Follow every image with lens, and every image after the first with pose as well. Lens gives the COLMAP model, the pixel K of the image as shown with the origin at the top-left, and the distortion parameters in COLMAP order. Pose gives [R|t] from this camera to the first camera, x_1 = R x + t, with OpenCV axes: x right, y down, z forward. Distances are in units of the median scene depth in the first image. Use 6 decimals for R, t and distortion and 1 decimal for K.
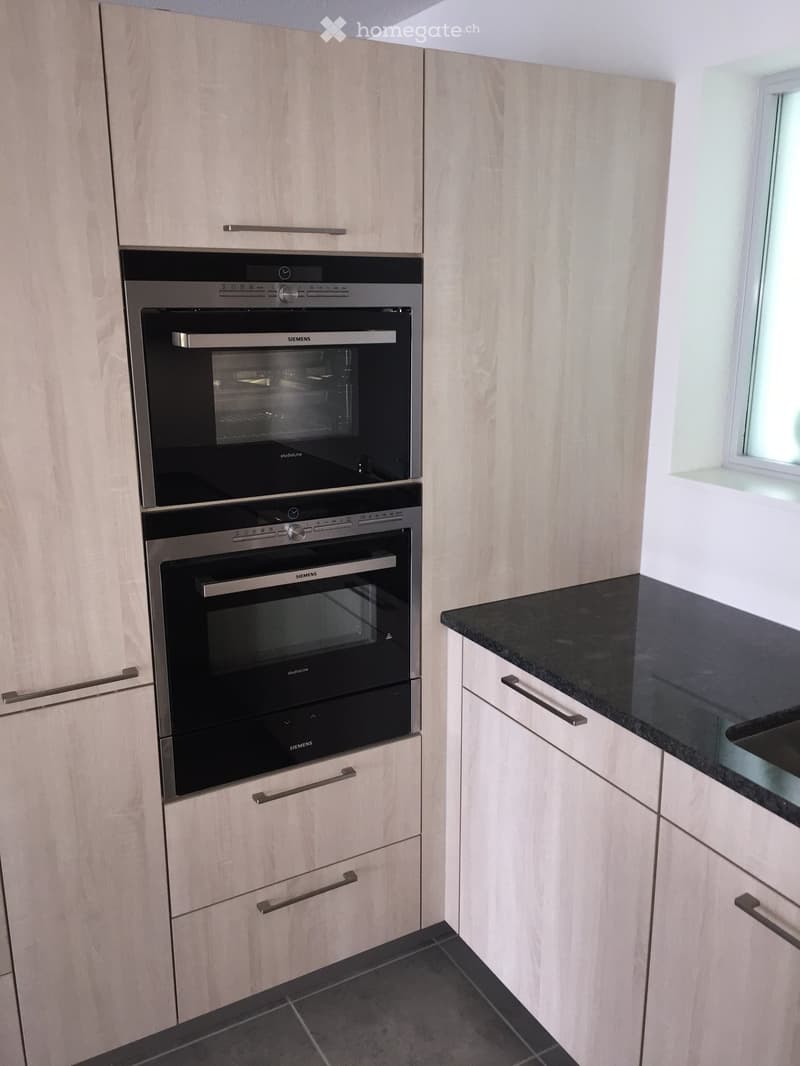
lens RADIAL K [[910.2, 0, 399.8], [0, 910.2, 540.8], [0, 0, 1]] dist [0.097372, -0.128331]
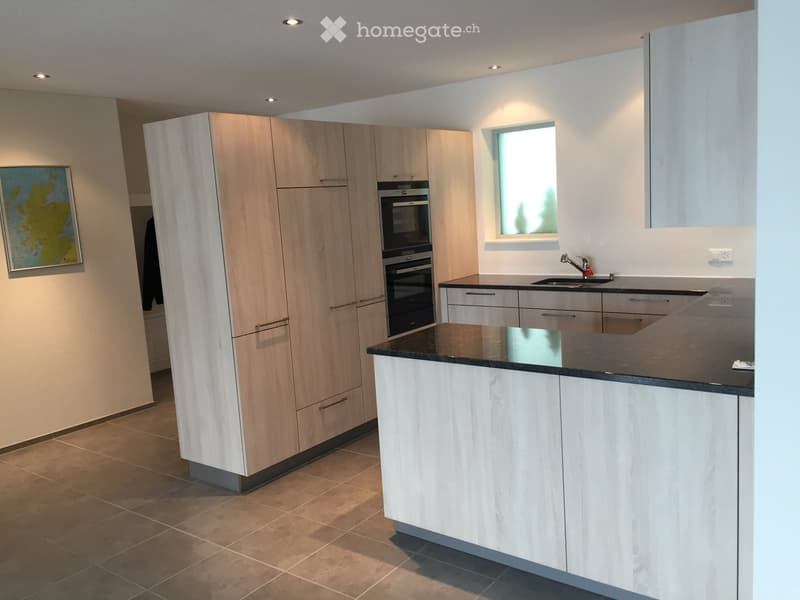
lens RADIAL K [[683.1, 0, 400.0], [0, 683.1, 300.0], [0, 0, 1]] dist [0.097372, -0.128331]
pose [[0.916233, -0.113289, 0.384294, -1.251849], [0.161907, 0.982076, -0.096504, 0.426087], [-0.366473, 0.150640, 0.918153, -1.477448]]
